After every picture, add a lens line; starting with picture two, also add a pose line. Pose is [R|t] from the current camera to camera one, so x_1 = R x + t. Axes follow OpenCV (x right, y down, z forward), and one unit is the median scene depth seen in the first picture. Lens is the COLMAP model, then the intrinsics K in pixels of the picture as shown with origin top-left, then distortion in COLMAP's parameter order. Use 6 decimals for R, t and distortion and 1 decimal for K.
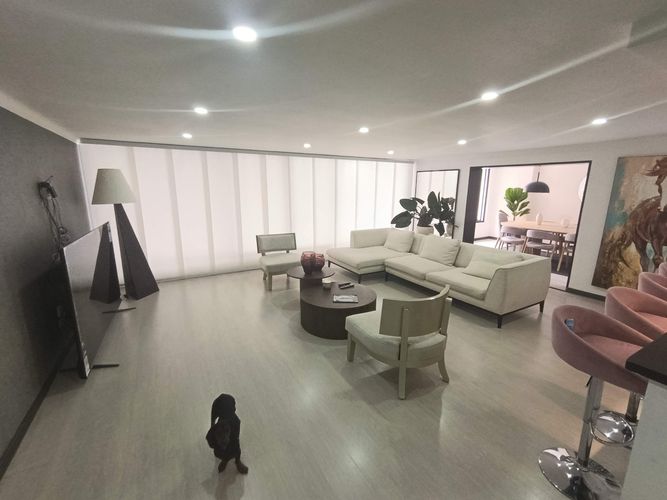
lens RADIAL K [[299.7, 0, 331.9], [0, 299.7, 250.5], [0, 0, 1]] dist [0.000782, -0.000783]
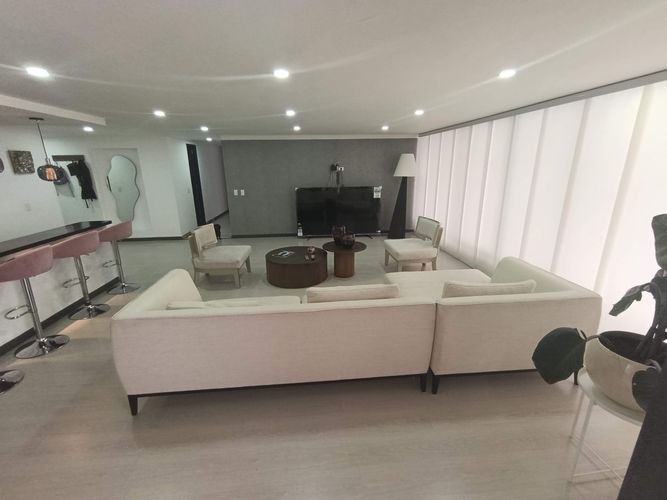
lens RADIAL K [[299.7, 0, 331.9], [0, 299.7, 250.5], [0, 0, 1]] dist [0.000782, -0.000783]
pose [[-0.402877, 0.251836, -0.879925, 0.641460], [-0.177758, 0.921564, 0.345140, -0.190754], [0.897827, 0.295463, -0.326511, 0.903796]]
